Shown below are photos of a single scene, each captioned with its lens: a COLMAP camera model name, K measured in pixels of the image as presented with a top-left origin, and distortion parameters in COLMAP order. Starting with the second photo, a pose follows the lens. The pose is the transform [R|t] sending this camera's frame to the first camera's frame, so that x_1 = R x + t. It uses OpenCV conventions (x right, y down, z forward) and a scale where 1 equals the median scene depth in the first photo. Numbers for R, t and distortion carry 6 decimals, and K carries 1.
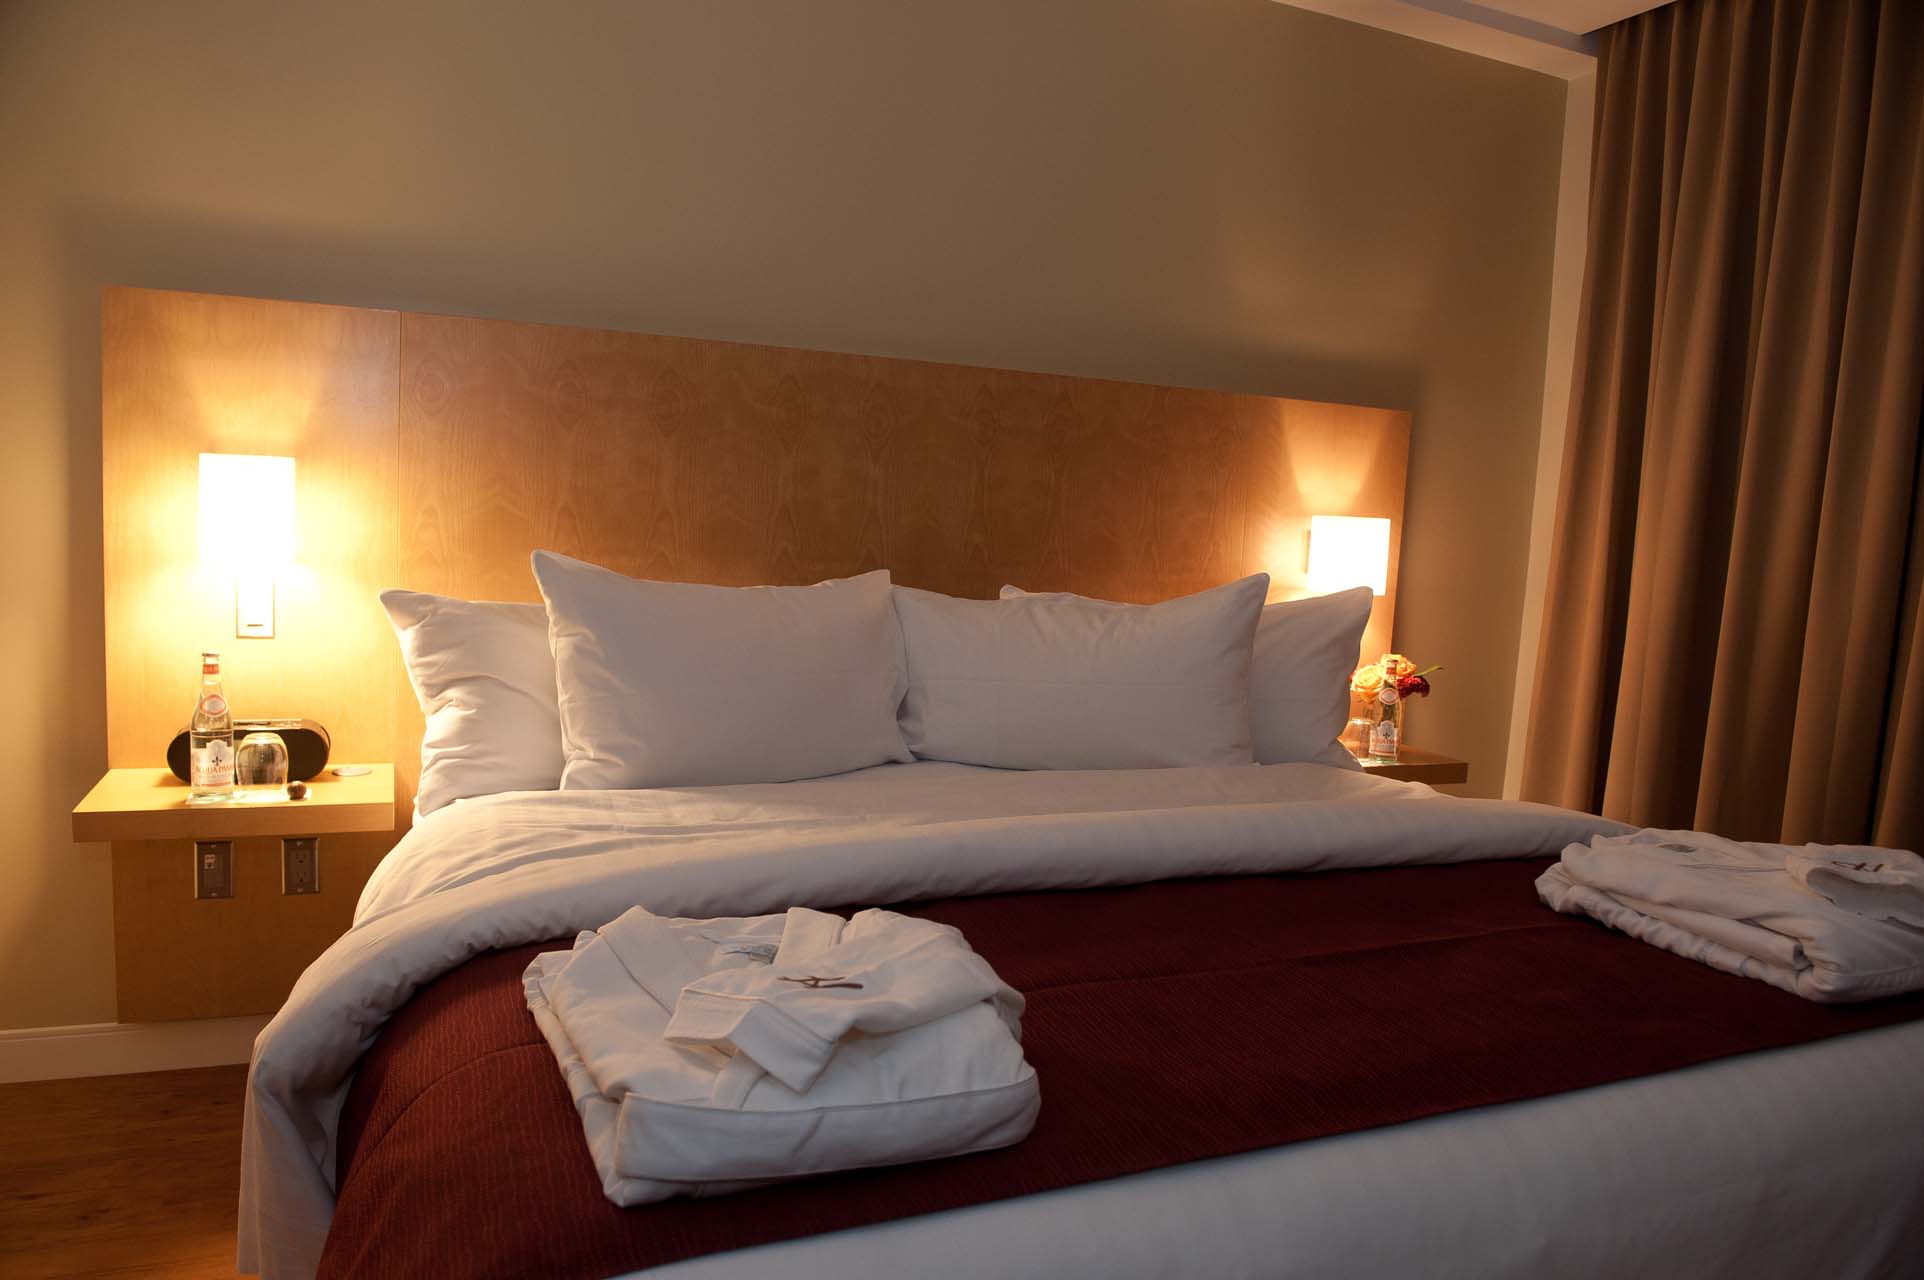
lens RADIAL K [[1302.1, 0, 962.0], [0, 1302.1, 640.0], [0, 0, 1]] dist [-0.051994, -0.002093]
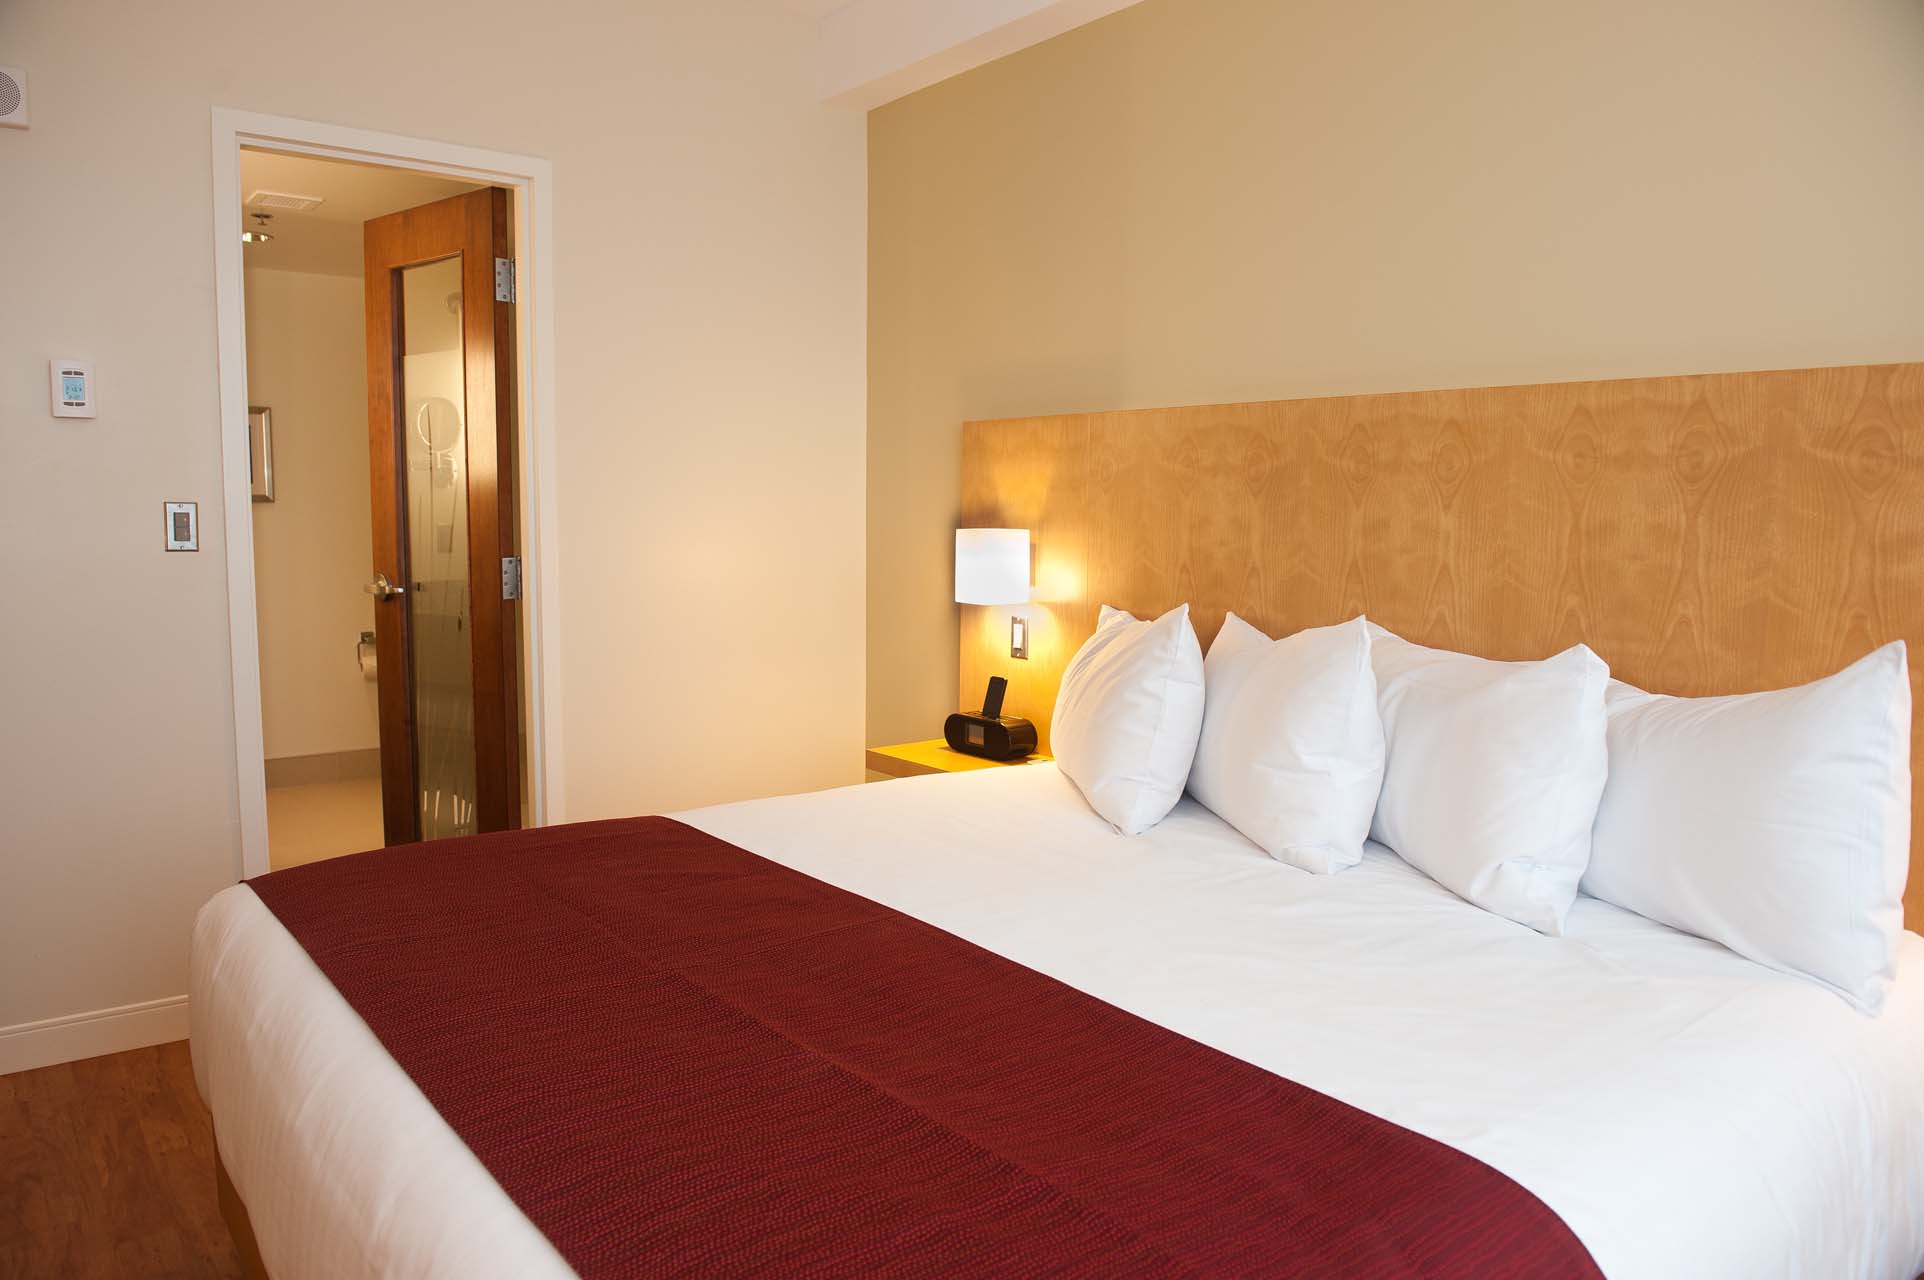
lens RADIAL K [[1302.1, 0, 962.0], [0, 1302.1, 640.0], [0, 0, 1]] dist [-0.051994, -0.002093]
pose [[0.282844, 0.040734, -0.958301, 0.693503], [-0.105039, 0.994404, 0.011266, -0.027949], [0.953397, 0.097472, 0.285540, 0.470374]]
